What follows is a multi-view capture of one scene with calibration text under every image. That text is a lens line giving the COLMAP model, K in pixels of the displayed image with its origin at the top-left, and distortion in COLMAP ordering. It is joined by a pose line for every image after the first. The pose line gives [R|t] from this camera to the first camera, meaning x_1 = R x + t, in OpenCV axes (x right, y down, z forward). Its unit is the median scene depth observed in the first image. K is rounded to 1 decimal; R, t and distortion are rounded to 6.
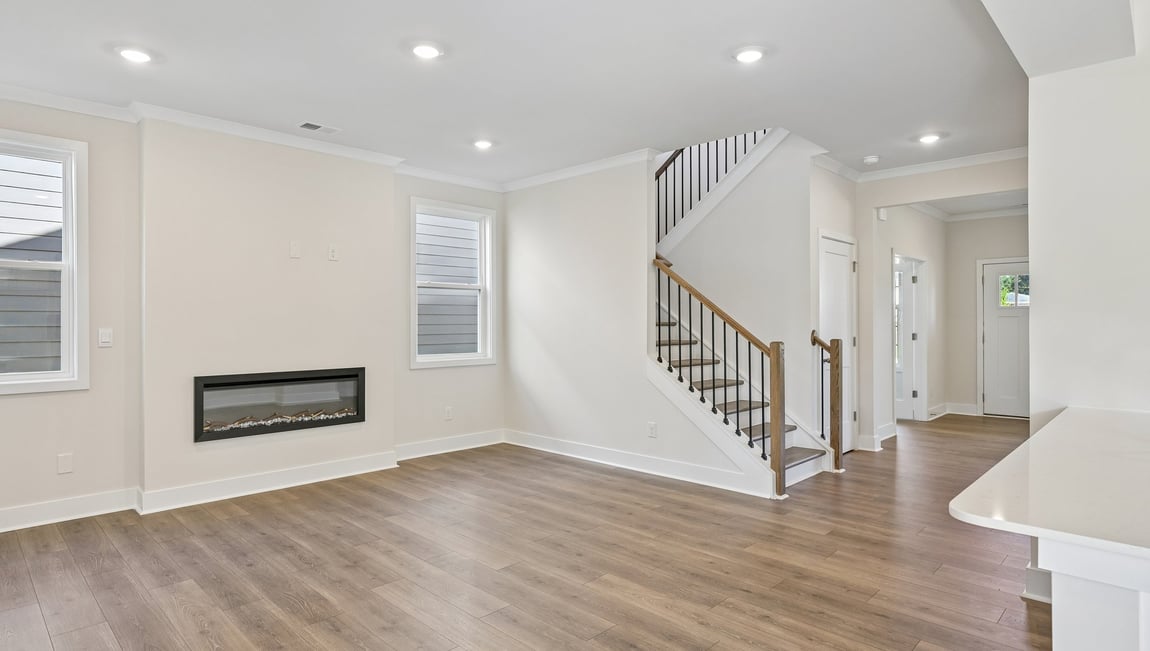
lens RADIAL K [[623.8, 0, 571.3], [0, 623.8, 318.8], [0, 0, 1]] dist [0.002894, 0.000204]
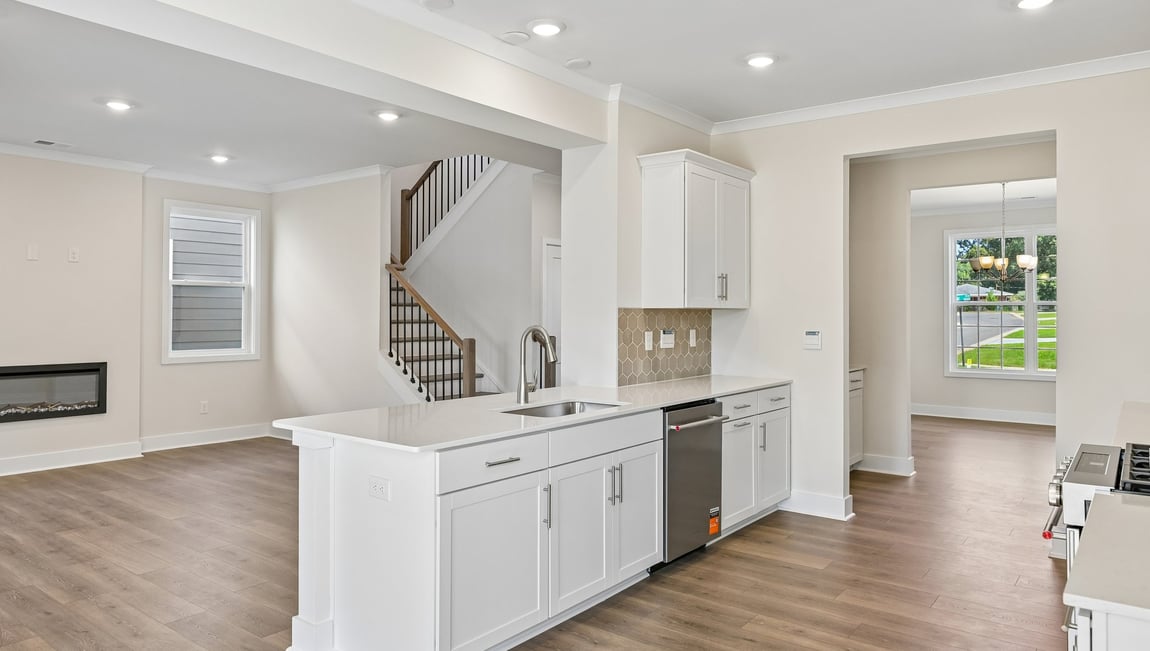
lens RADIAL K [[757.1, 0, 583.5], [0, 757.1, 300.8], [0, 0, 1]] dist [0.002684, -0.007485]
pose [[0.992704, 0.006461, 0.120400, 0.336020], [-0.004989, 0.999909, -0.012526, -0.015622], [-0.120470, 0.011834, 0.992646, -0.399638]]
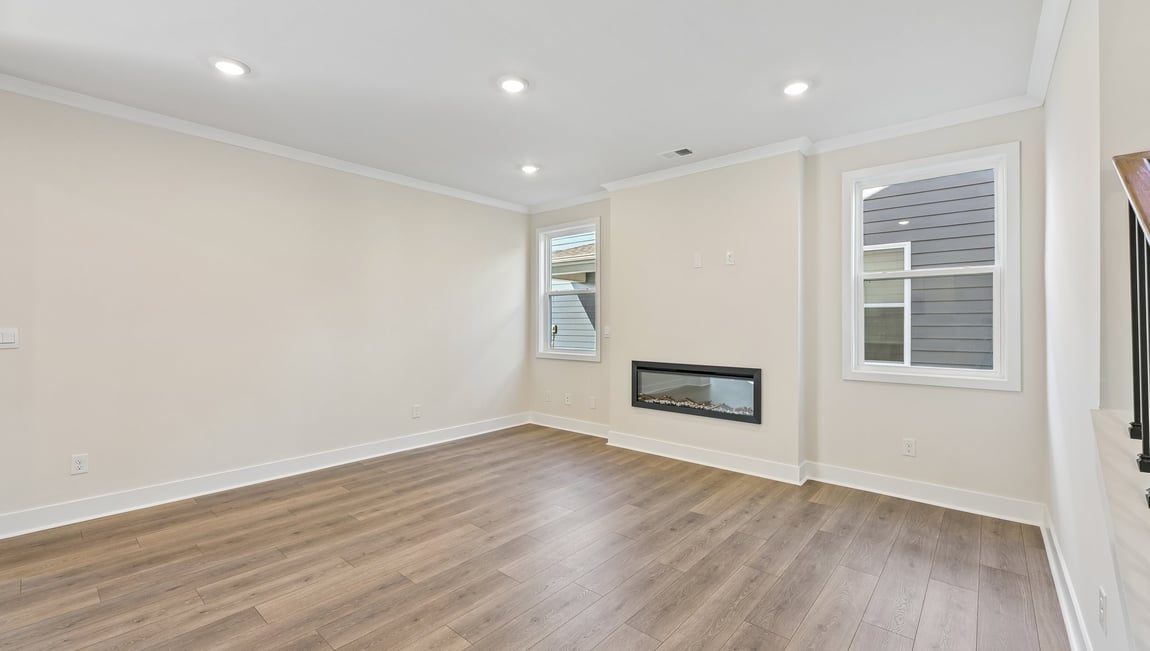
lens RADIAL K [[476.9, 0, 567.8], [0, 476.9, 321.1], [0, 0, 1]] dist [0.000163, 0.000086]
pose [[0.048337, -0.001267, -0.998830, 0.422227], [0.004919, 0.999987, -0.001031, 0.002006], [0.998819, -0.004863, 0.048343, 0.695232]]
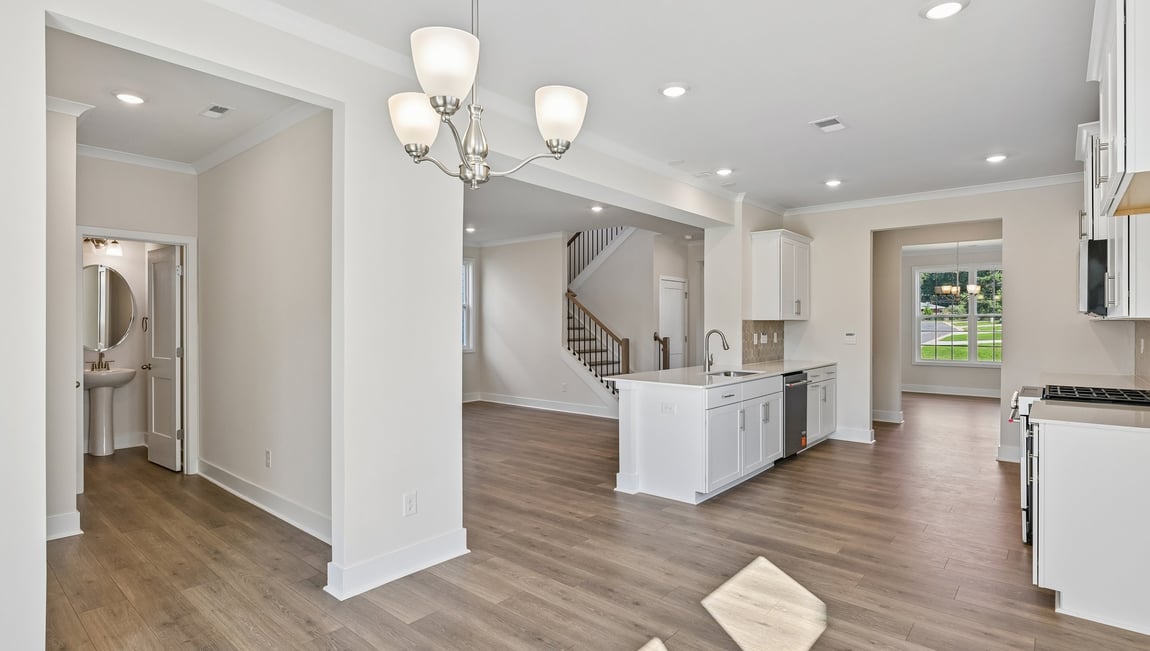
lens RADIAL K [[583.3, 0, 572.3], [0, 583.3, 321.1], [0, 0, 1]] dist [-0.000482, -0.000912]
pose [[0.997319, 0.002524, 0.073135, 0.029969], [-0.002618, 0.999996, 0.001188, -0.016879], [-0.073132, -0.001376, 0.997321, -0.711856]]
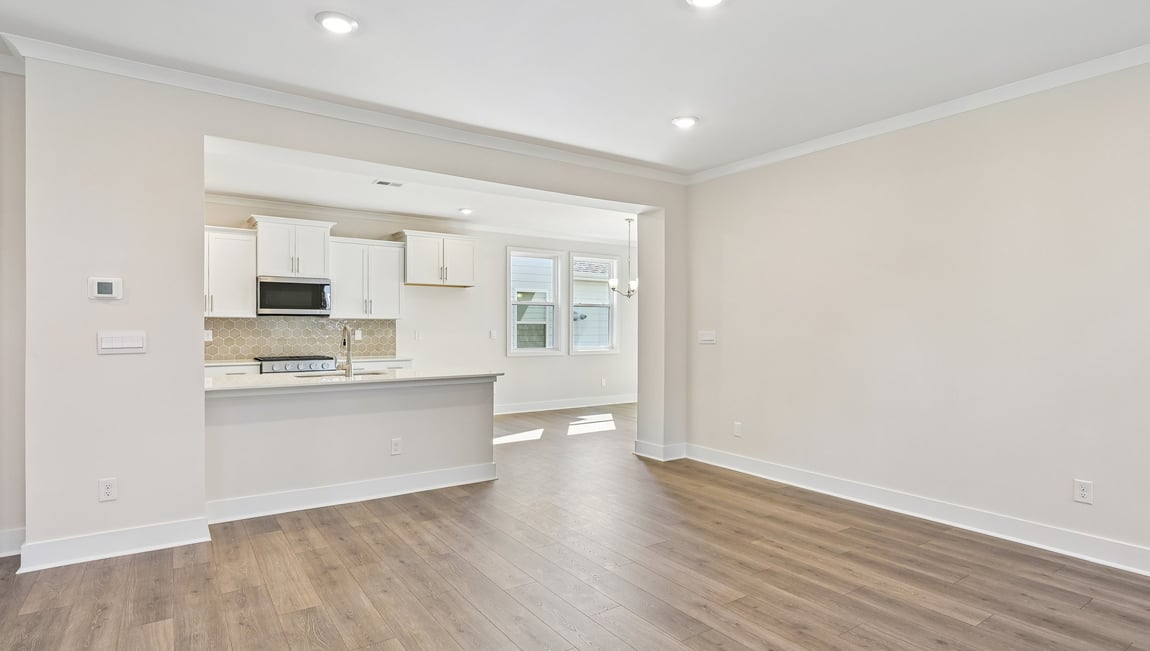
lens RADIAL K [[583.3, 0, 563.9], [0, 583.3, 322.3], [0, 0, 1]] dist [-0.000482, -0.000912]
pose [[-0.979603, 0.000607, 0.200943, -0.133356], [-0.002114, 0.999909, -0.013327, 0.006933], [-0.200933, -0.013480, -0.979512, 1.182898]]
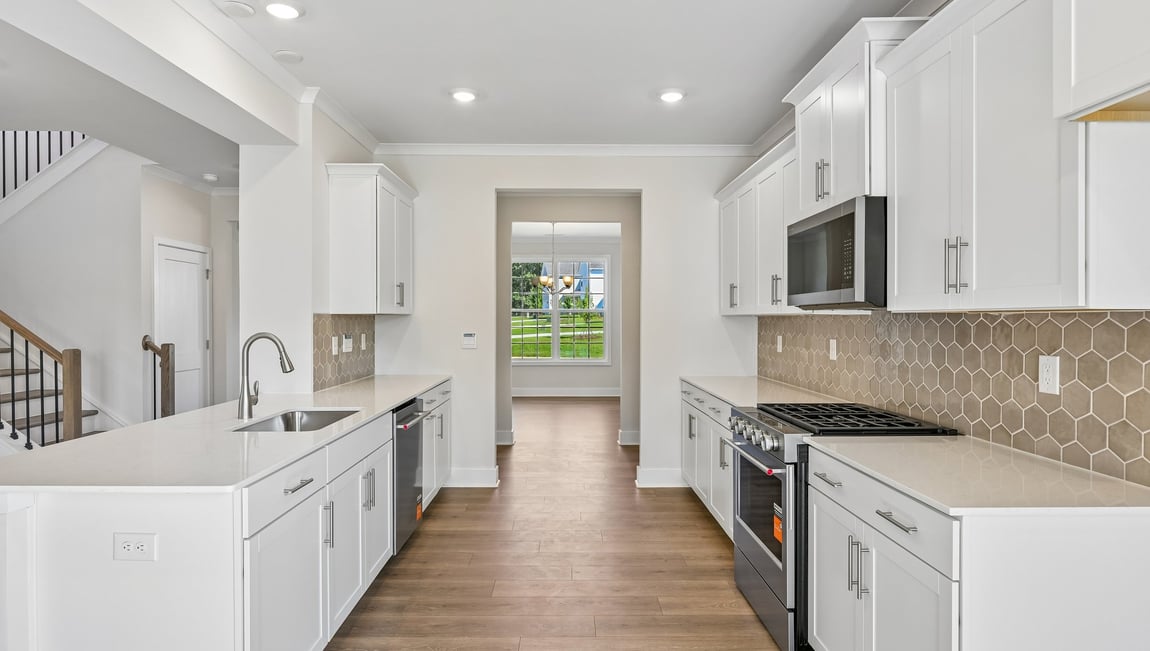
lens RADIAL K [[623.8, 0, 569.1], [0, 623.8, 323.3], [0, 0, 1]] dist [0.002894, 0.000204]
pose [[0.710879, -0.003866, 0.703304, 0.173940], [-0.003865, 0.999948, 0.009403, -0.015217], [-0.703304, -0.009403, 0.710827, -0.244584]]
